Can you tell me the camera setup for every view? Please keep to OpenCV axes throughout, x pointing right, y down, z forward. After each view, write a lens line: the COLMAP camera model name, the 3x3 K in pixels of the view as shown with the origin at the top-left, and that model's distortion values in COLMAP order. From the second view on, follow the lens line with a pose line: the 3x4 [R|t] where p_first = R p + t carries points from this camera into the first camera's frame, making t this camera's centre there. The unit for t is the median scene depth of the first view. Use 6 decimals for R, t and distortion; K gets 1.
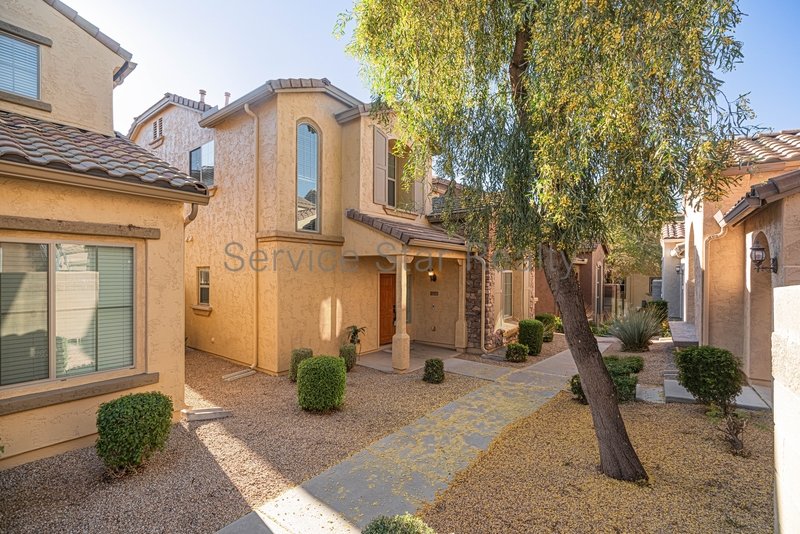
lens RADIAL K [[369.4, 0, 397.6], [0, 369.4, 271.7], [0, 0, 1]] dist [-0.001680, 0.000957]
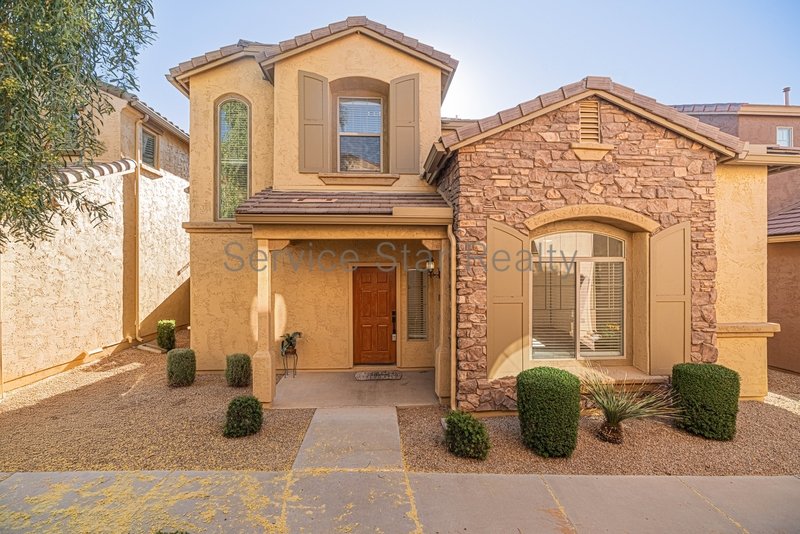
lens RADIAL K [[369.4, 0, 398.6], [0, 369.4, 268.8], [0, 0, 1]] dist [-0.001680, 0.000957]
pose [[0.657282, -0.007600, -0.753606, 0.682736], [0.007296, 0.999966, -0.003721, 0.015722], [0.753609, -0.003052, 0.657316, 0.702128]]
